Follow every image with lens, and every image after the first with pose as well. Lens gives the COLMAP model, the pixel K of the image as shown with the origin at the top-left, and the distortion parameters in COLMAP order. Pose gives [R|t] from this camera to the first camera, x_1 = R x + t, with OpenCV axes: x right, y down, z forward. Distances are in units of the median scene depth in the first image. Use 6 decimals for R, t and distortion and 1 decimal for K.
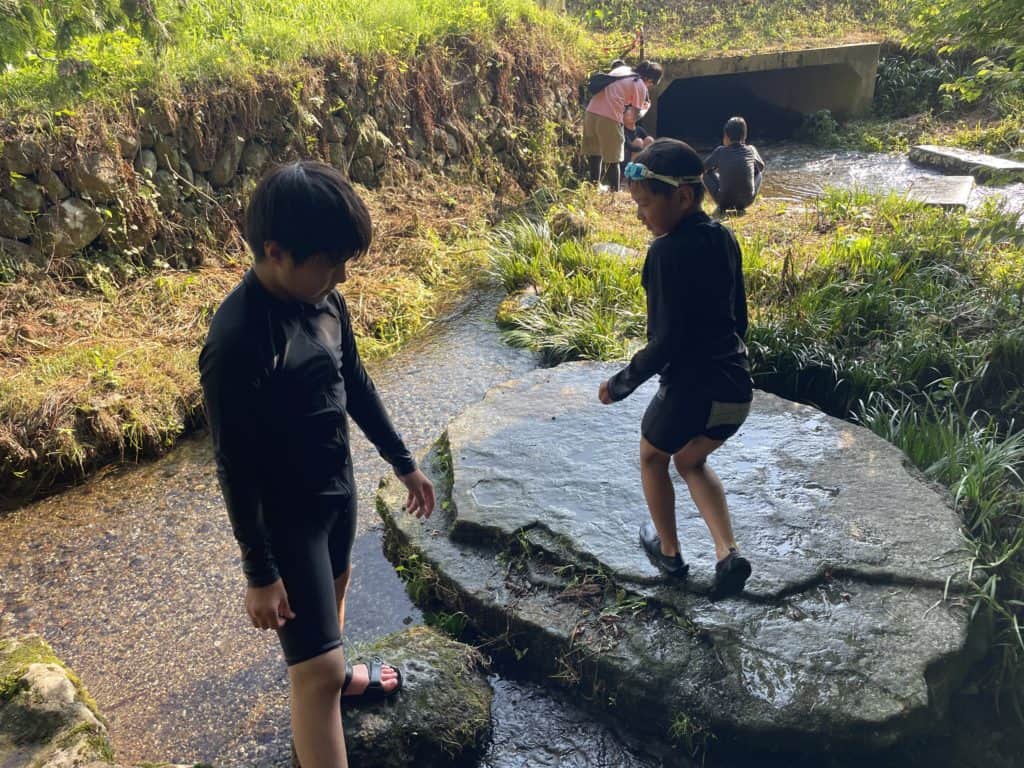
lens RADIAL K [[760.1, 0, 510.6], [0, 760.1, 389.0], [0, 0, 1]] dist [0.025231, -0.061149]
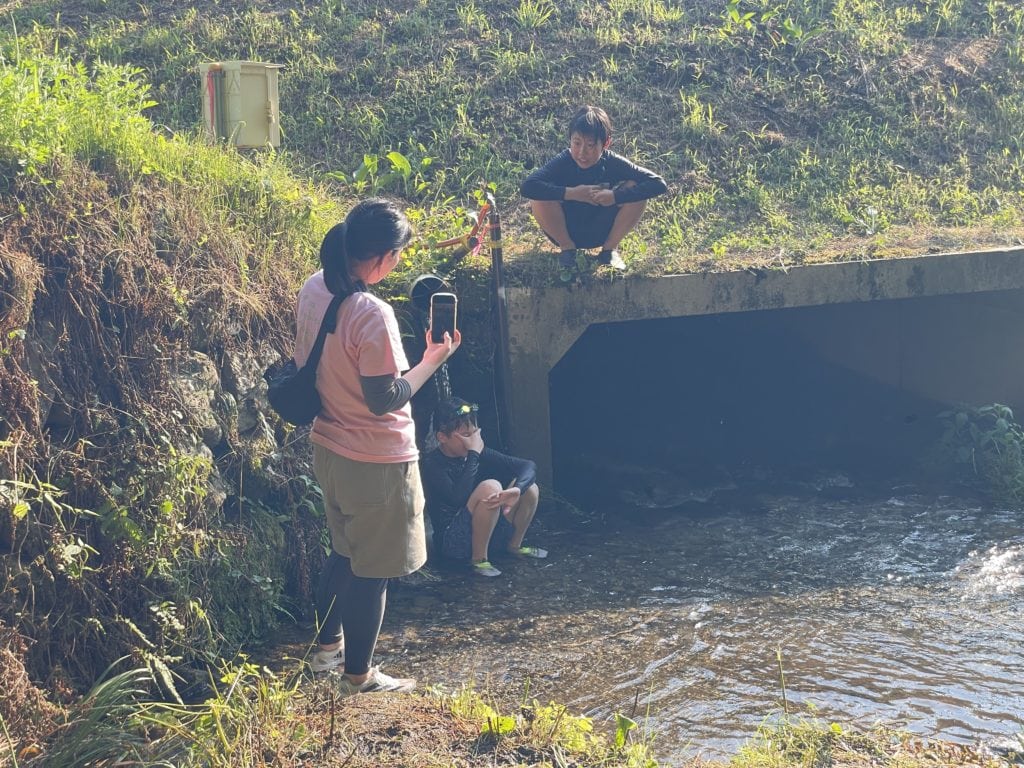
lens RADIAL K [[1559.6, 0, 511.4], [0, 1559.6, 381.0], [0, 0, 1]] dist [0.053517, 0.000000]
pose [[0.996100, 0.007340, 0.087927, 0.111582], [0.021605, 0.945908, -0.323715, -0.137620], [-0.085547, 0.324353, 0.942060, 0.301143]]
